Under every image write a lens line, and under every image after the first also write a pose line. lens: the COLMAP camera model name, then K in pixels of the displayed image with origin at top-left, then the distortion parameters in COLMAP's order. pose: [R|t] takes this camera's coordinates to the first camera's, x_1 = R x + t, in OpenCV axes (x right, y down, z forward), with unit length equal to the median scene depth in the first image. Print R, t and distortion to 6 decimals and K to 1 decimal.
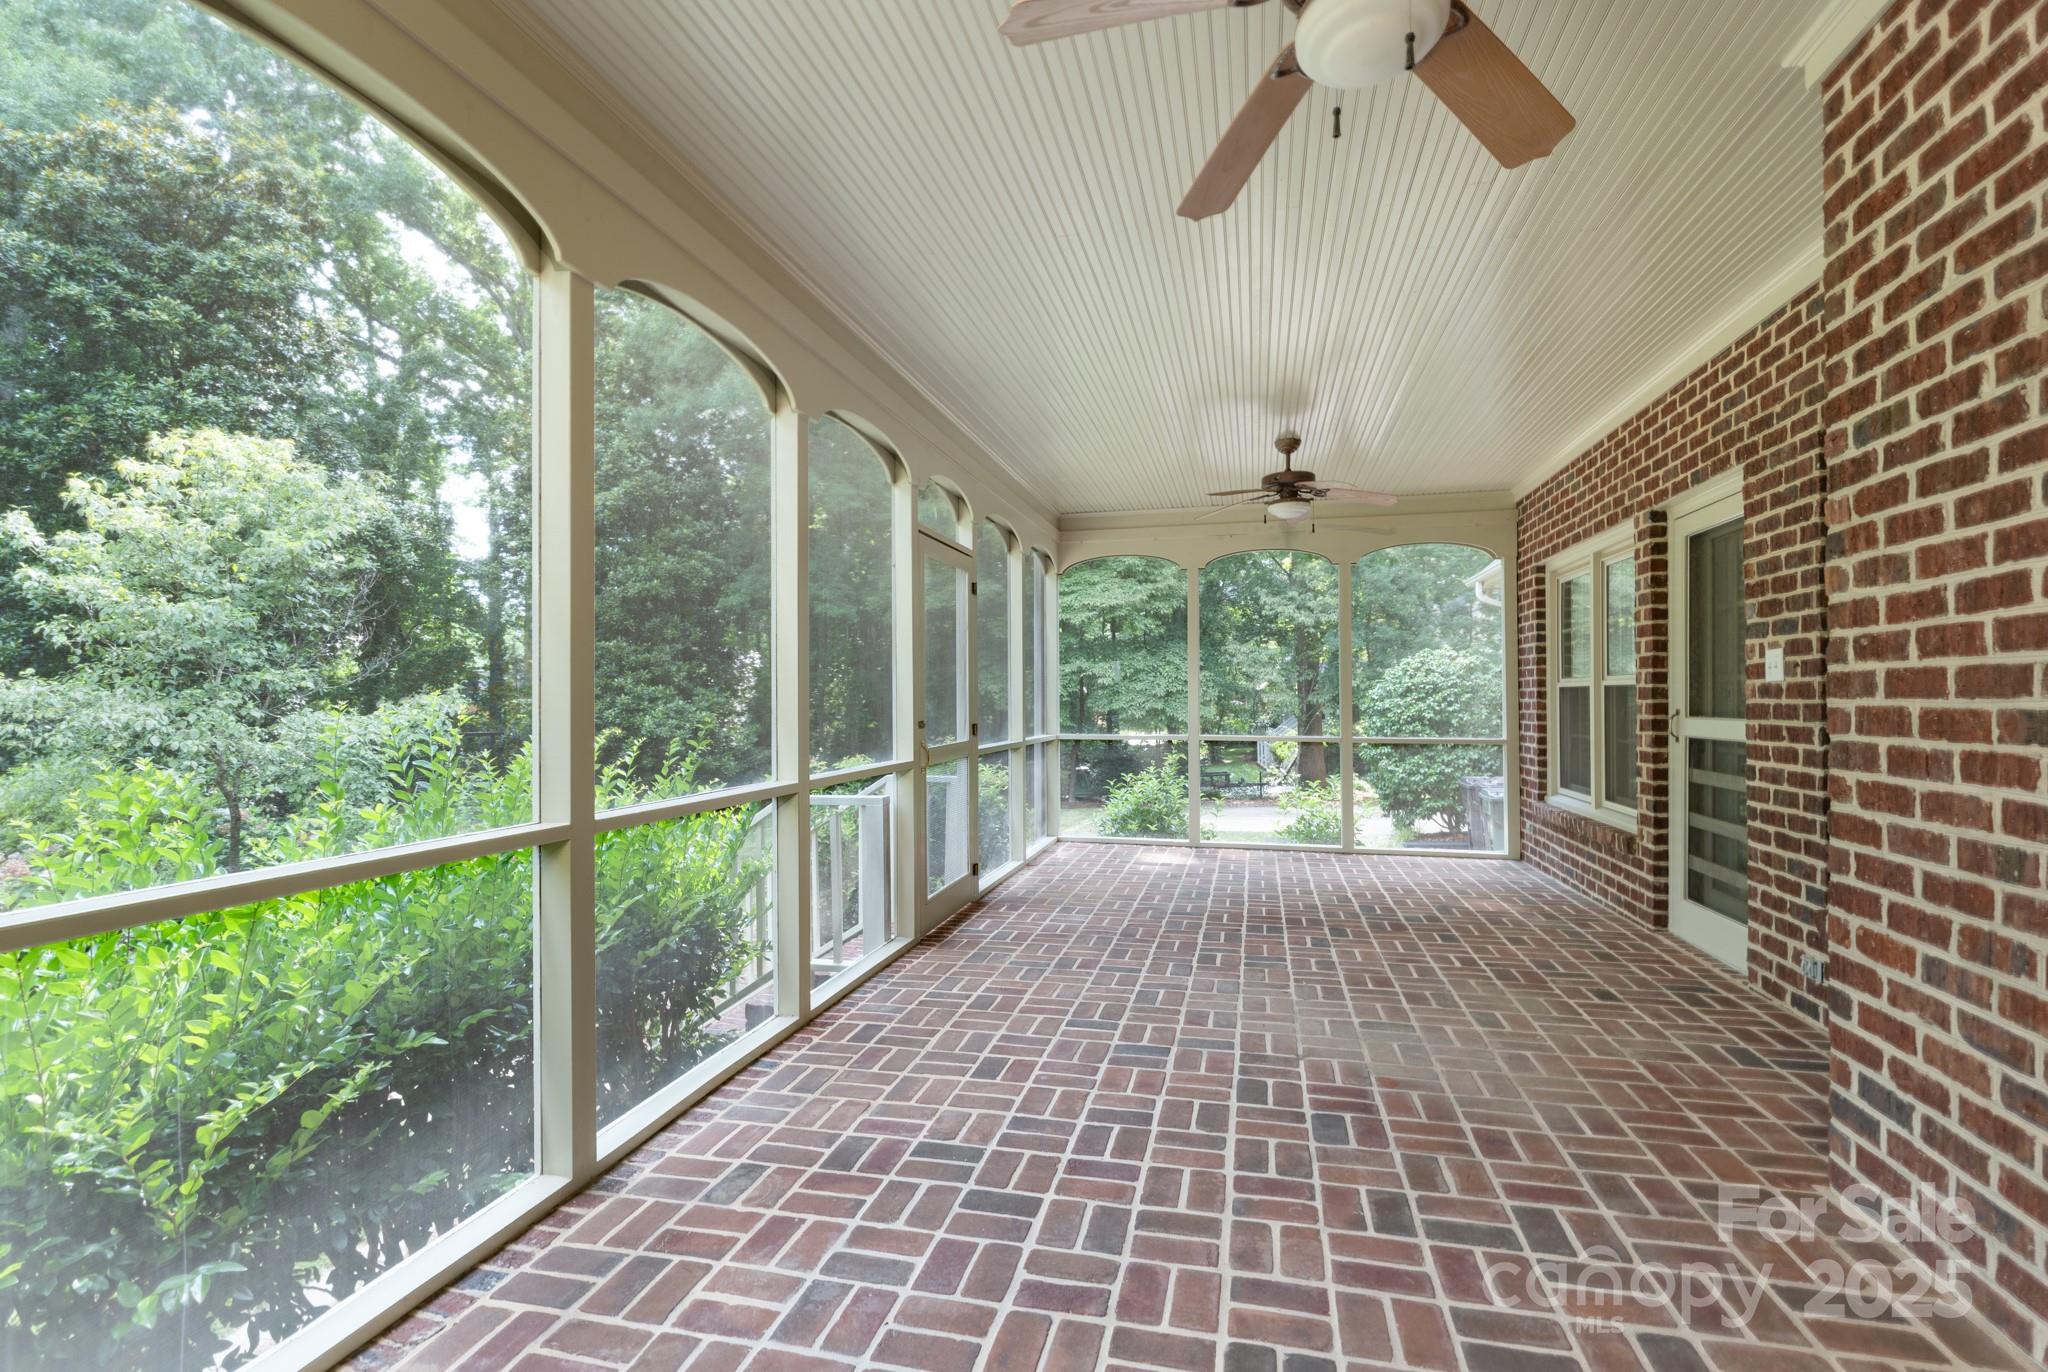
lens RADIAL K [[919.2, 0, 1029.4], [0, 919.2, 694.3], [0, 0, 1]] dist [-0.001110, 0.000069]
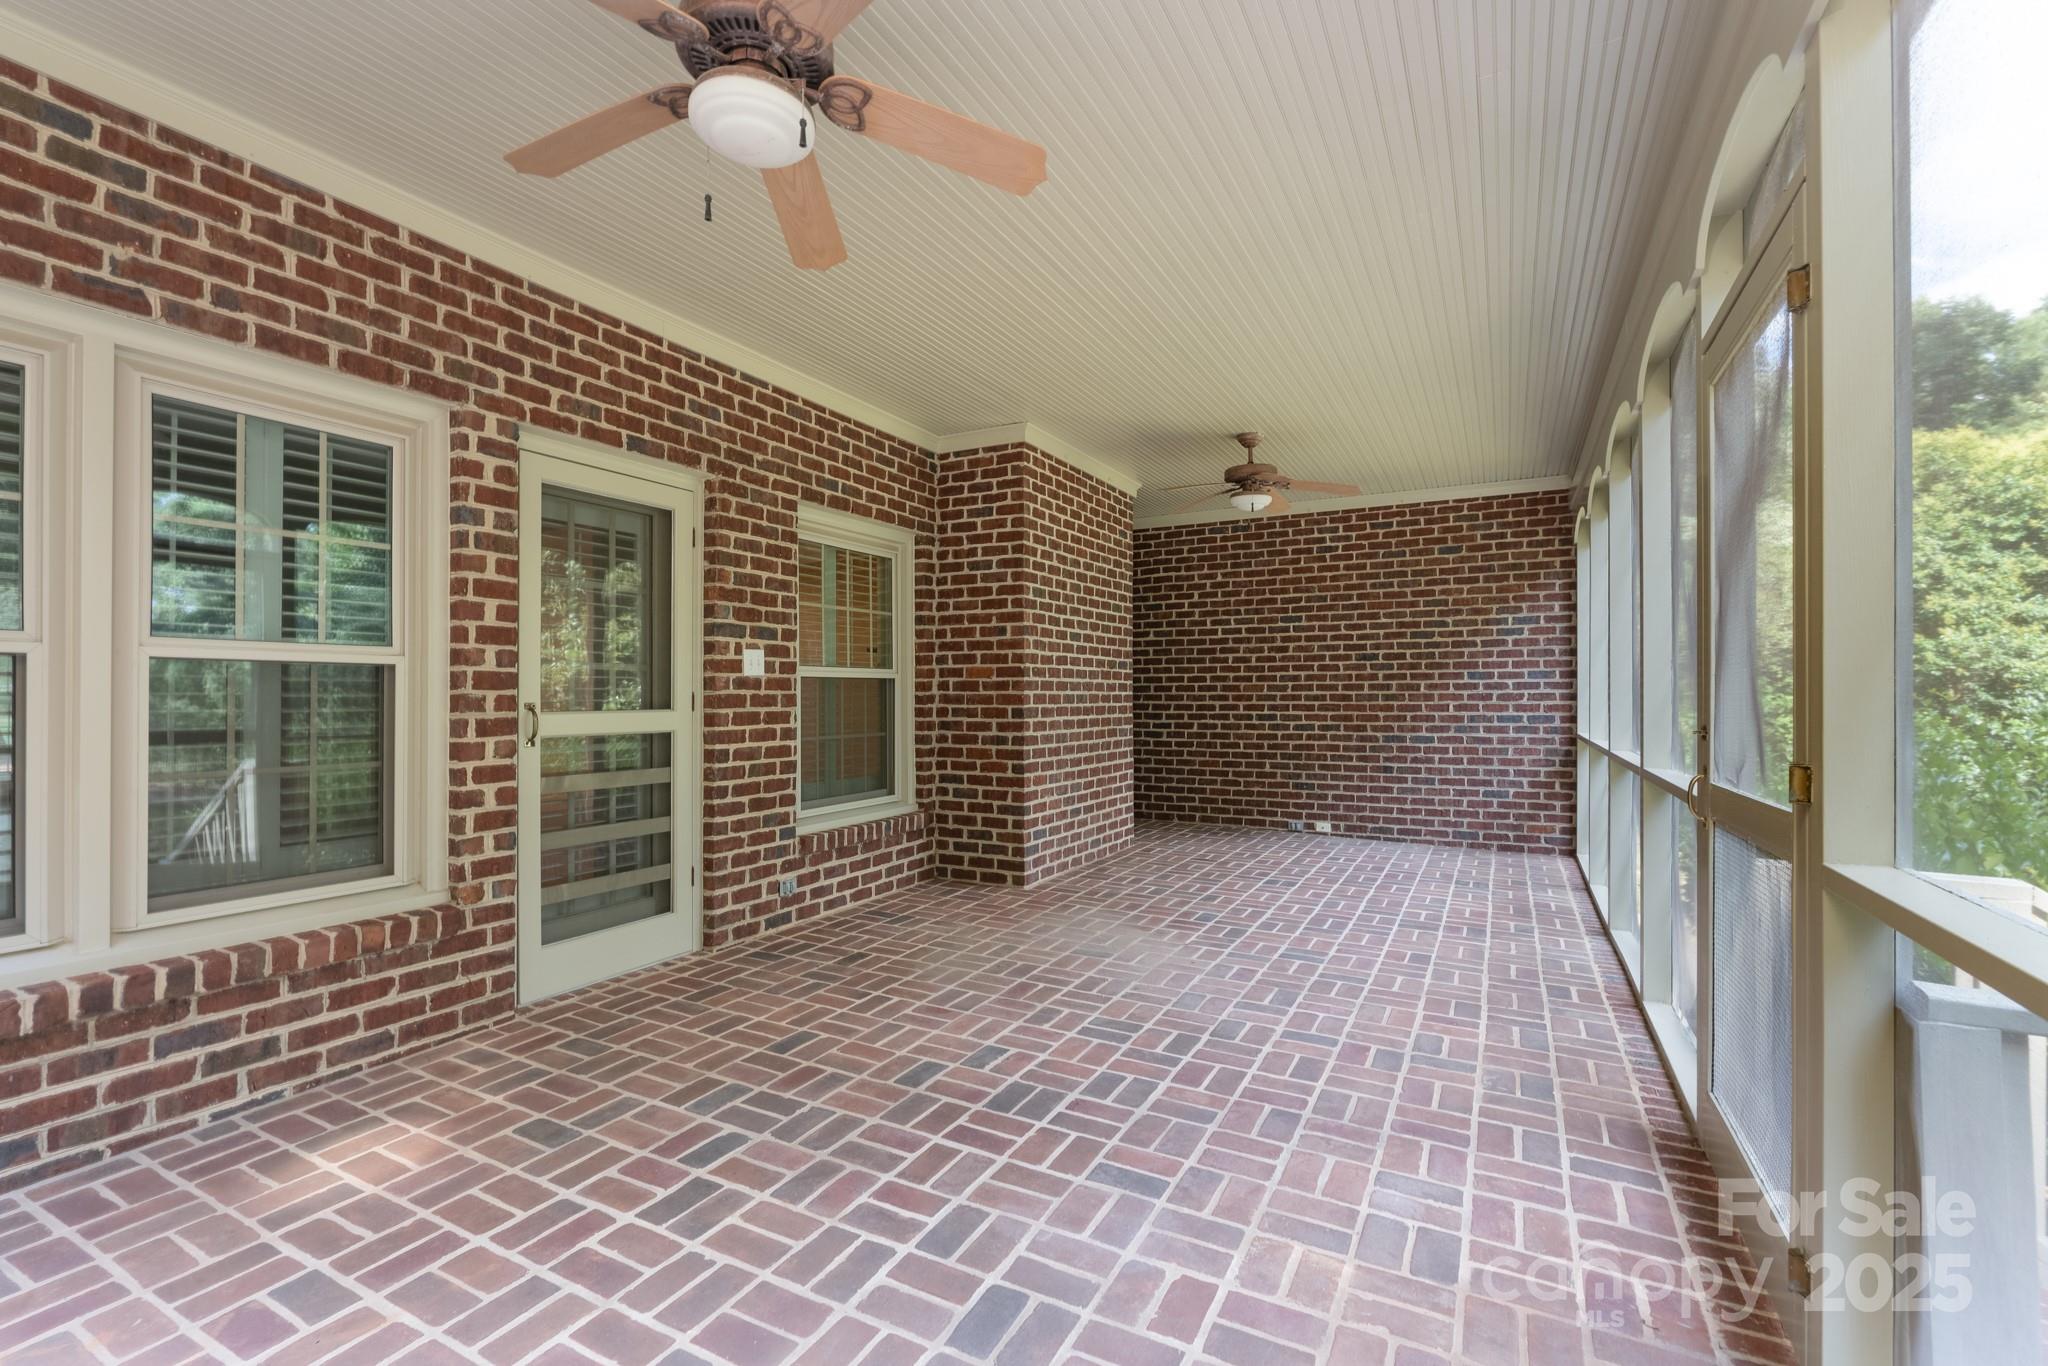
lens RADIAL K [[919.2, 0, 1021.8], [0, 919.2, 688.4], [0, 0, 1]] dist [-0.001110, 0.000069]
pose [[-0.969218, 0.004269, 0.246166, 0.160667], [0.001538, 0.999935, -0.011286, 0.016662], [-0.246198, -0.010560, -0.969162, 2.055975]]
